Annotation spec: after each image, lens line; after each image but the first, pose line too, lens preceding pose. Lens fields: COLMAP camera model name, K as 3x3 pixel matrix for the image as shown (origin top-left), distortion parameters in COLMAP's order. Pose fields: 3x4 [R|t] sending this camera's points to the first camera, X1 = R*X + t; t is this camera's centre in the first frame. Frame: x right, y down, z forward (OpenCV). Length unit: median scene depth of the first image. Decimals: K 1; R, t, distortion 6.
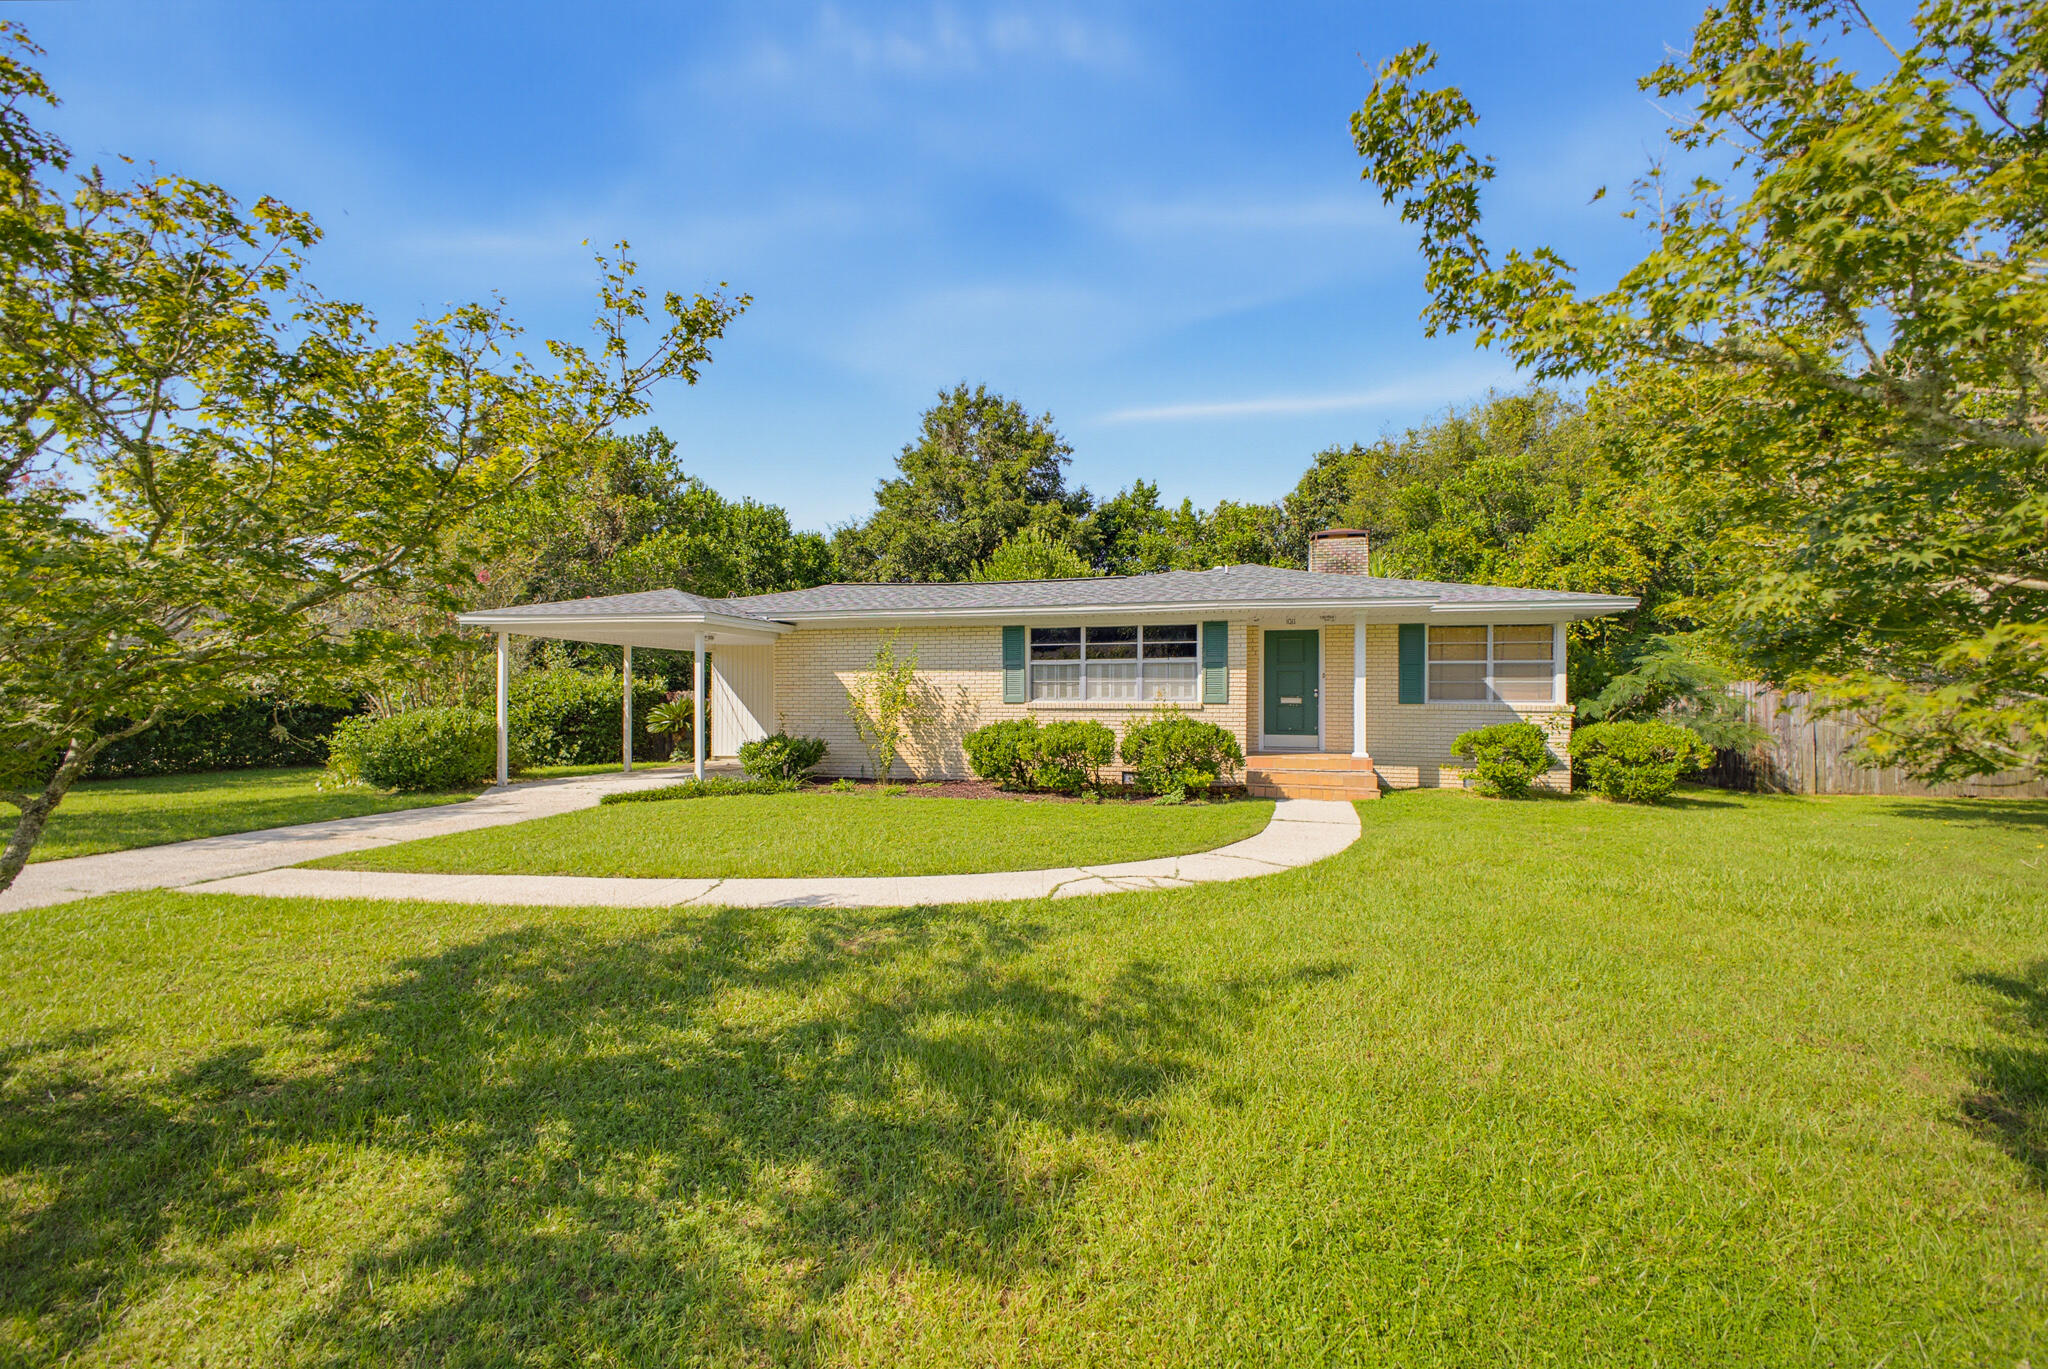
lens RADIAL K [[811.4, 0, 1023.5], [0, 811.4, 689.4], [0, 0, 1]] dist [0.019002, -0.006087]
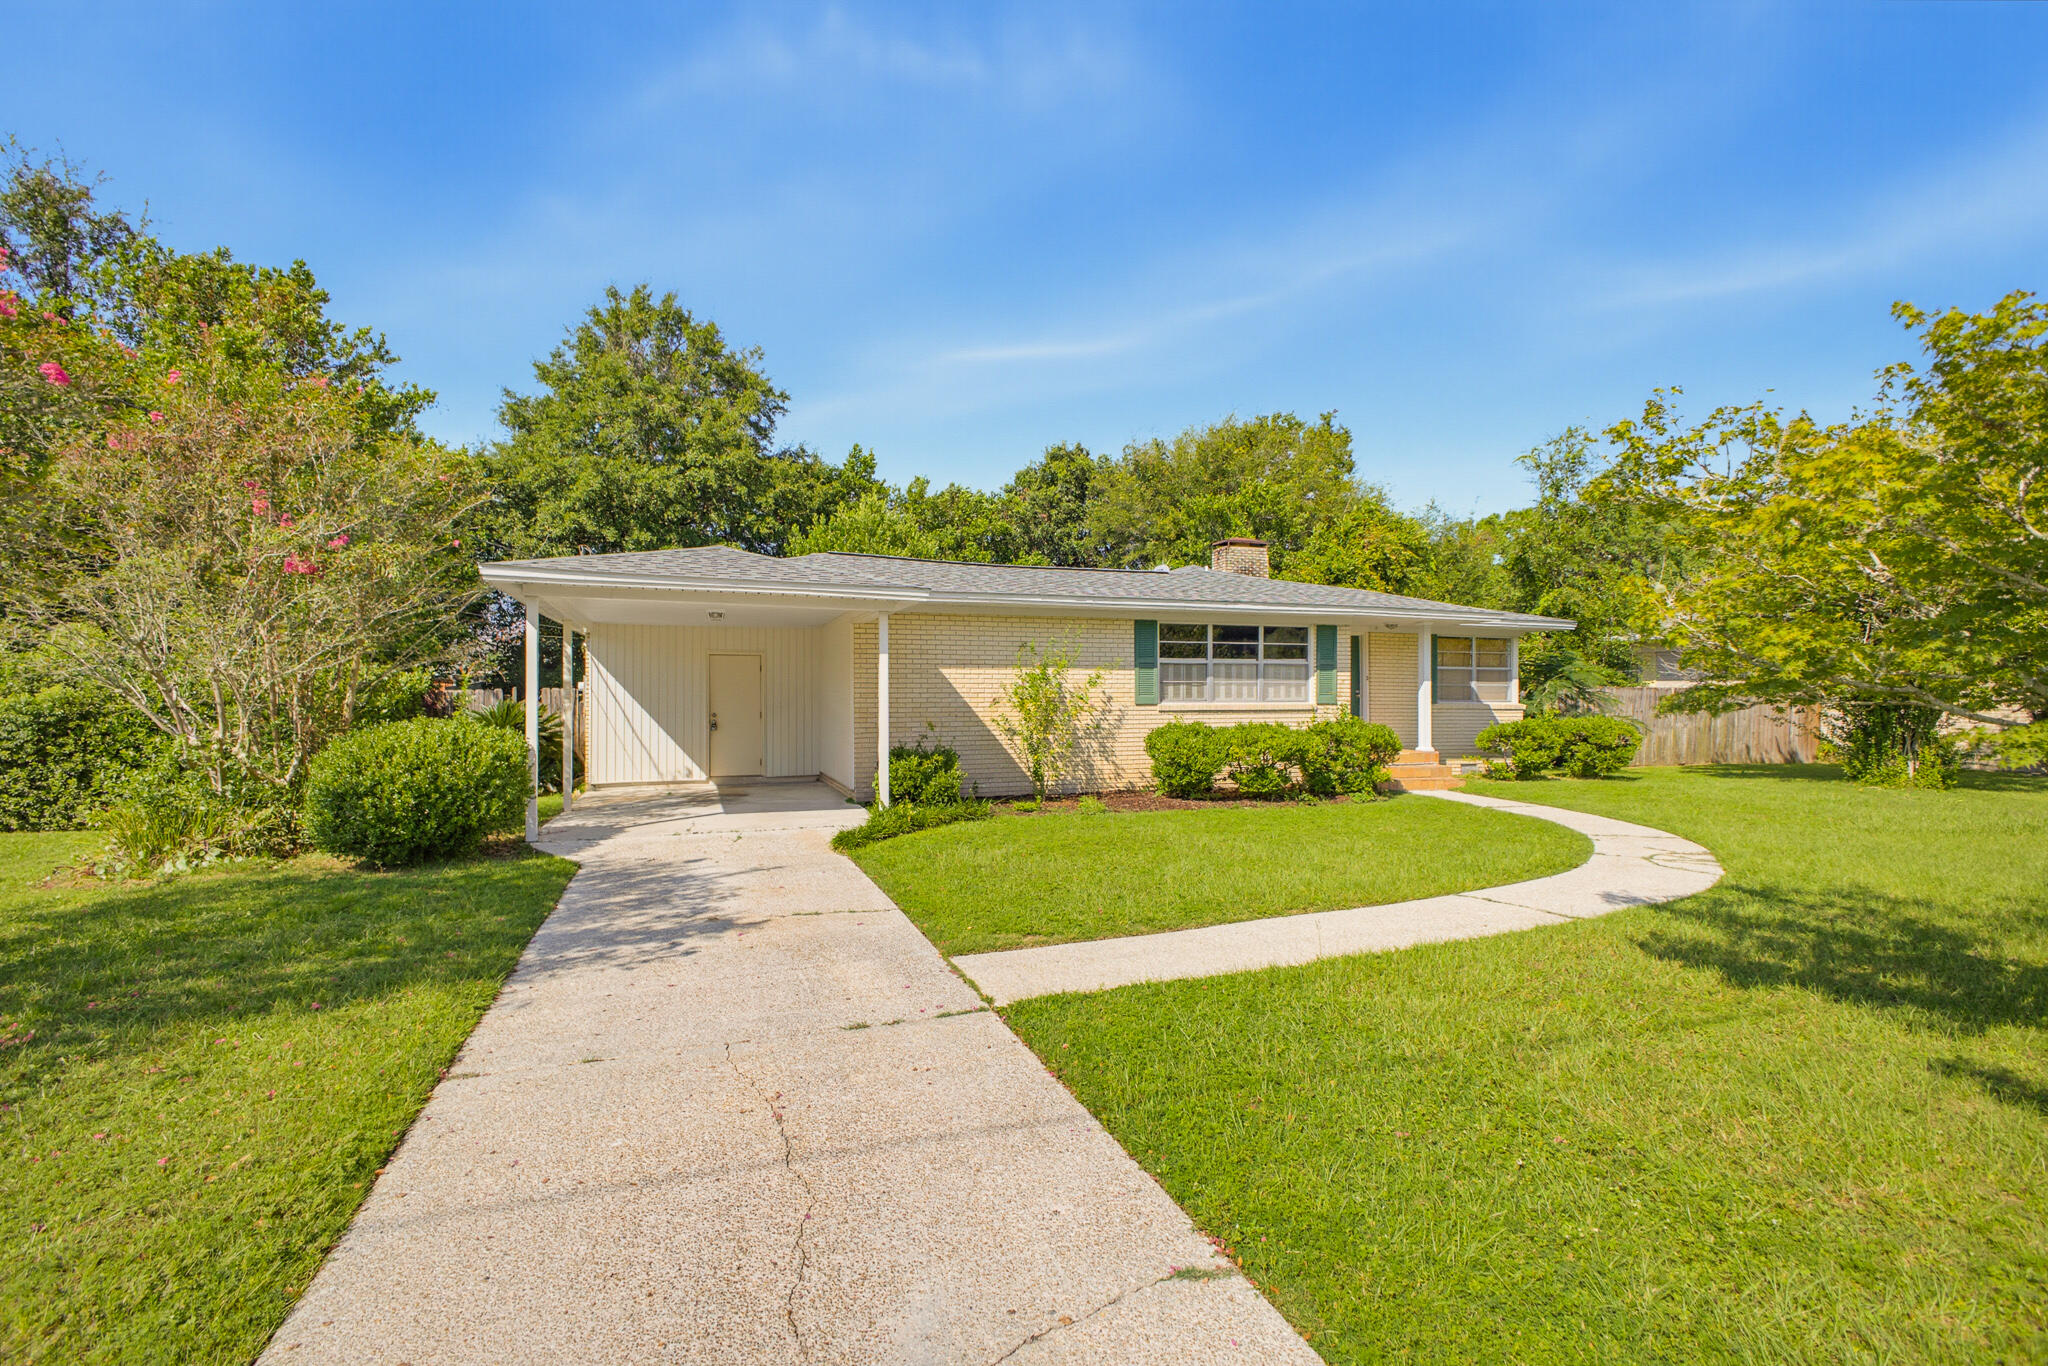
lens RADIAL K [[925.6, 0, 1022.5], [0, 925.6, 688.9], [0, 0, 1]] dist [0.021574, 0.000131]
pose [[0.843604, 0.004774, 0.536944, -0.683476], [-0.006307, 0.999980, 0.001018, -0.001465], [-0.536928, -0.004245, 0.843617, 0.201413]]
